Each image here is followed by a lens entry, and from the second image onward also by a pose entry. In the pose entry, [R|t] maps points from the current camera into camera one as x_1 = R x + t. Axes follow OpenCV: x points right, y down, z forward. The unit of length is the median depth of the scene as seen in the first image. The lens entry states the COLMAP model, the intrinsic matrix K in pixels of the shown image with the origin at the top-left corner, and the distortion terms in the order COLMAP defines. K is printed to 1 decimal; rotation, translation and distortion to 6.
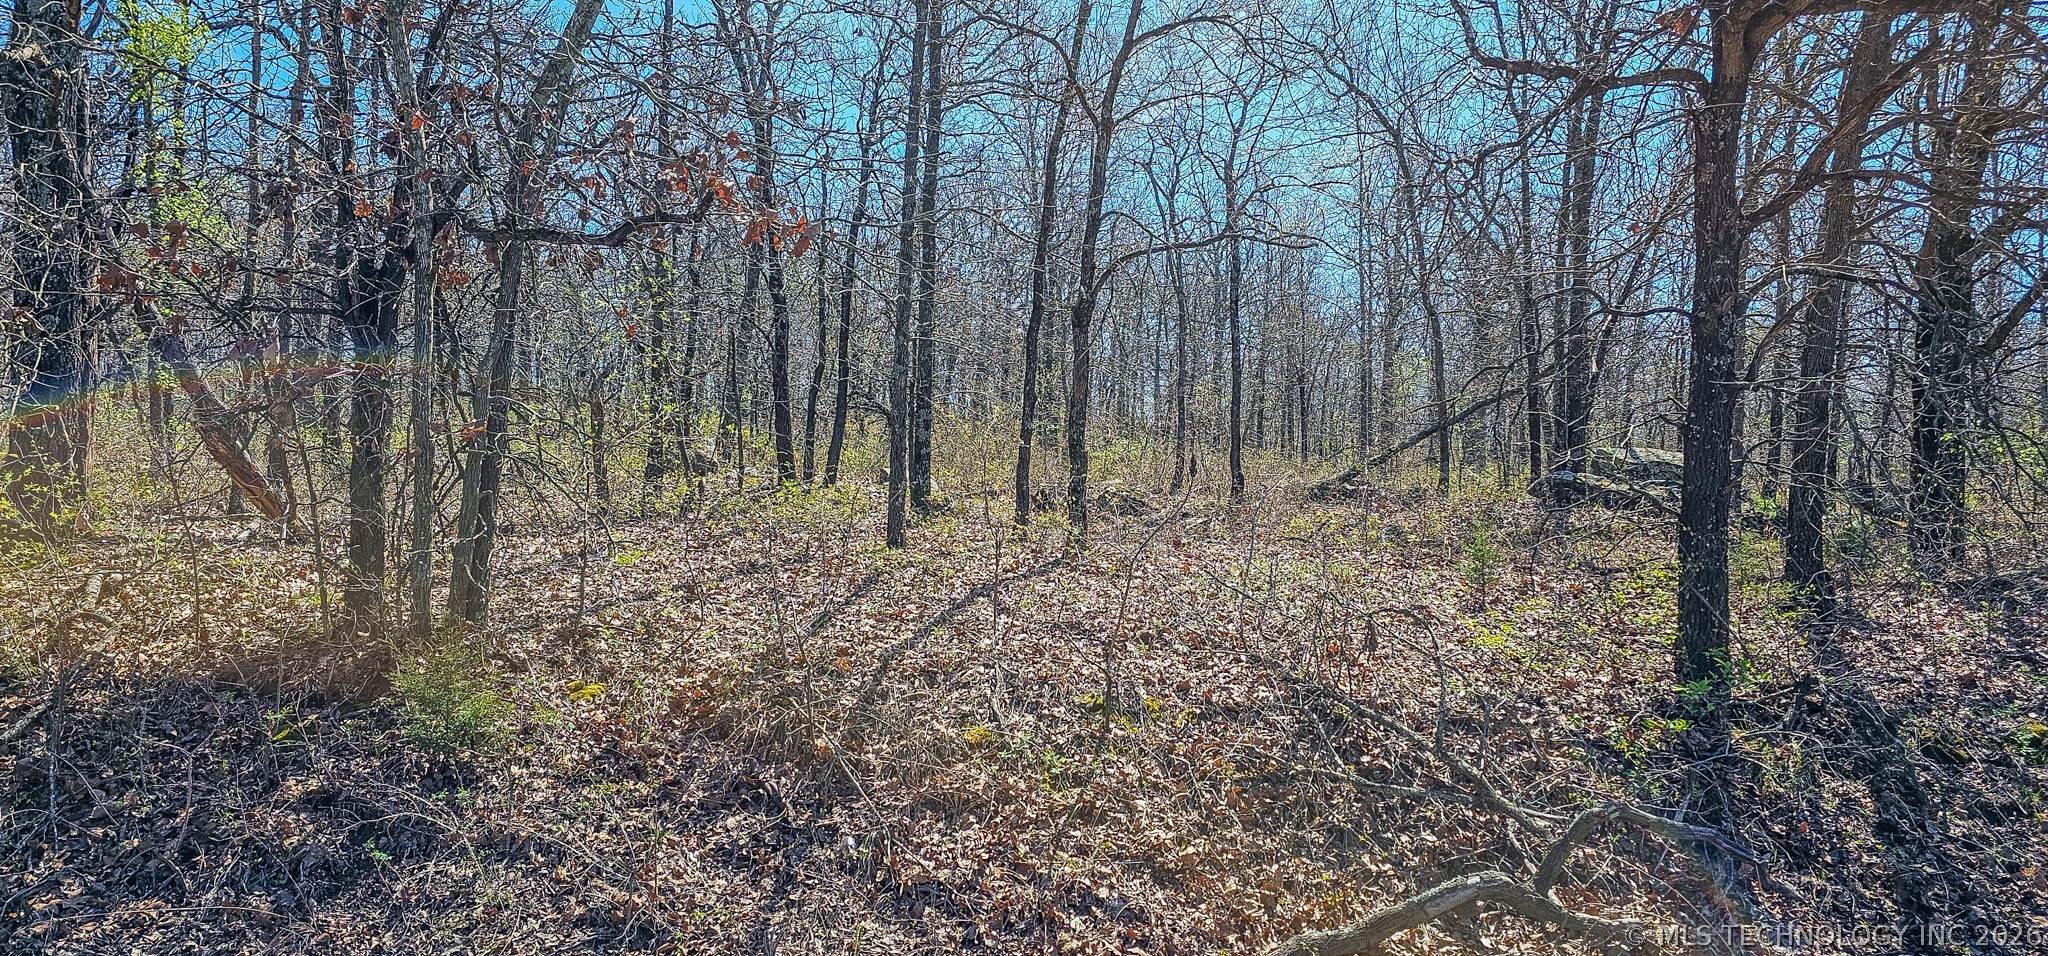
lens RADIAL K [[1364.2, 0, 1051.3], [0, 1364.2, 489.1], [0, 0, 1]] dist [0.073935, -0.064615]
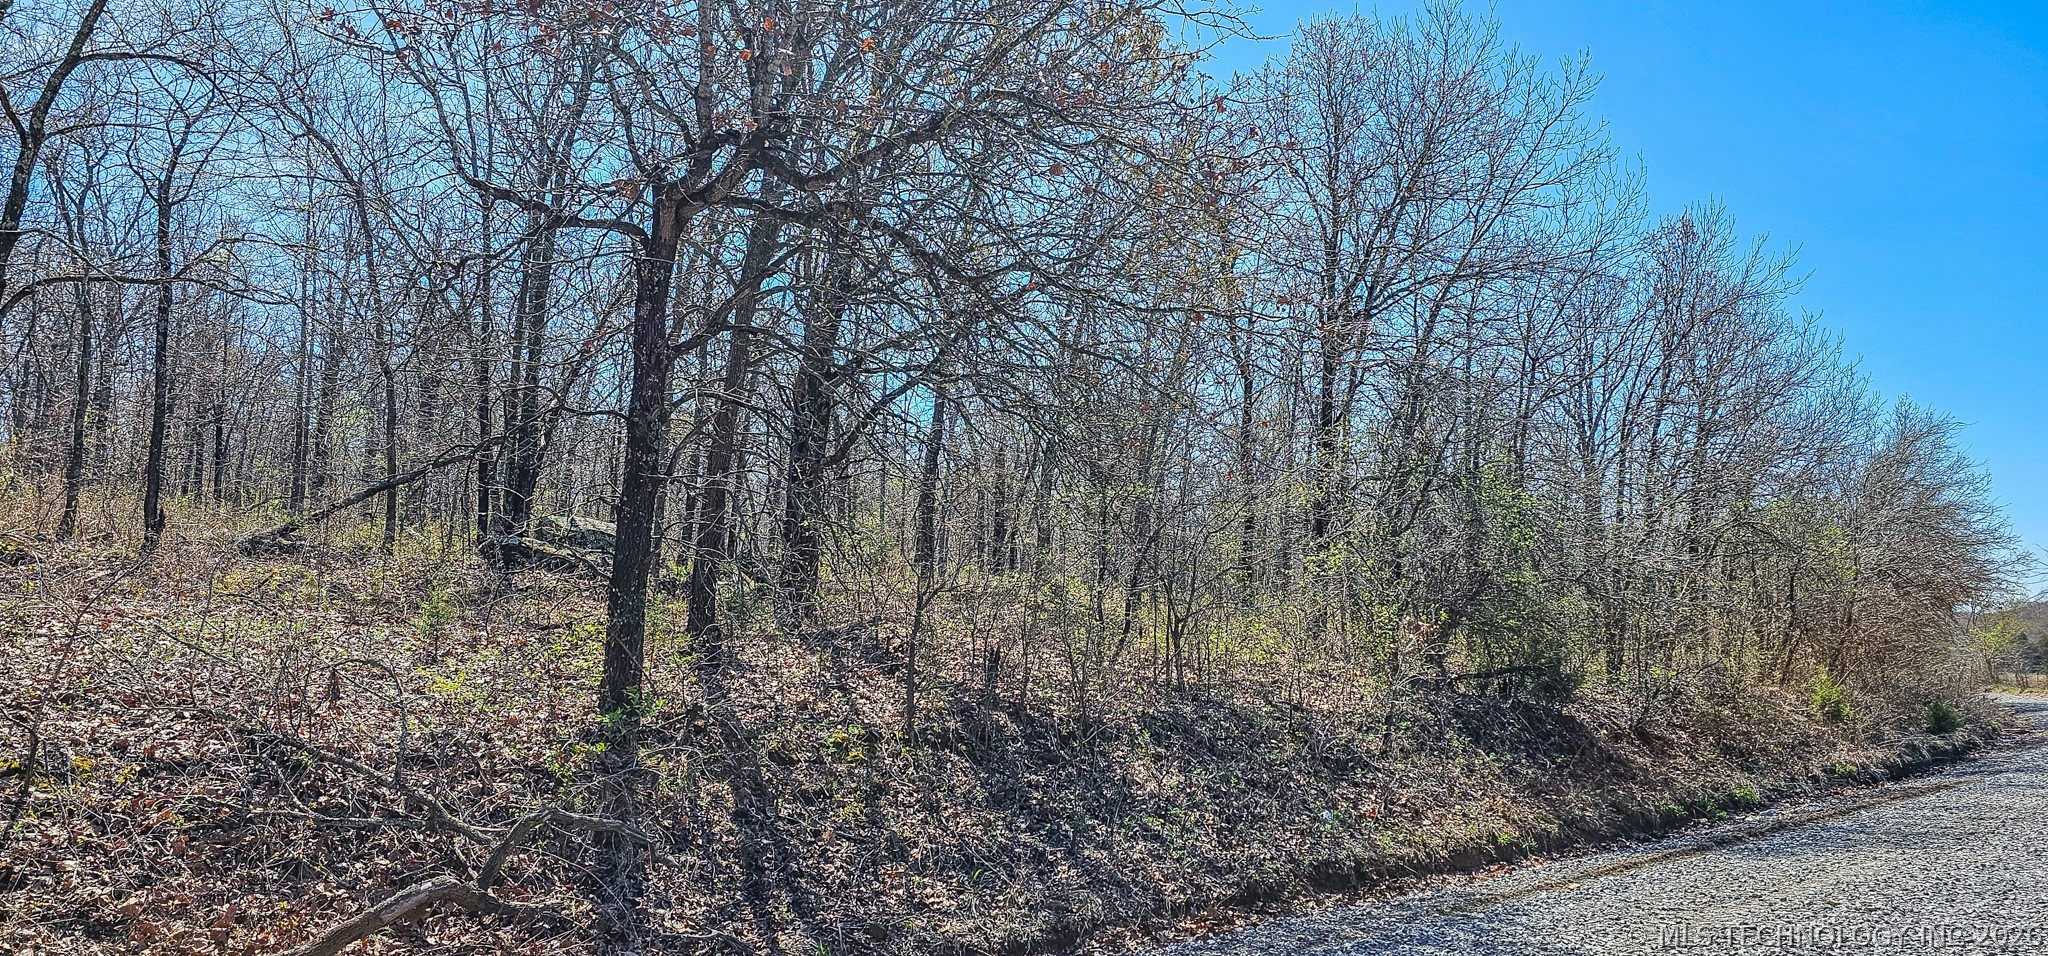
lens RADIAL K [[1364.2, 0, 1027.9], [0, 1364.2, 486.5], [0, 0, 1]] dist [0.073935, -0.064615]
pose [[0.749724, 0.068306, 0.658216, -0.079521], [-0.038126, 0.997465, -0.060085, -0.004247], [-0.660652, 0.019952, 0.750427, -0.169401]]
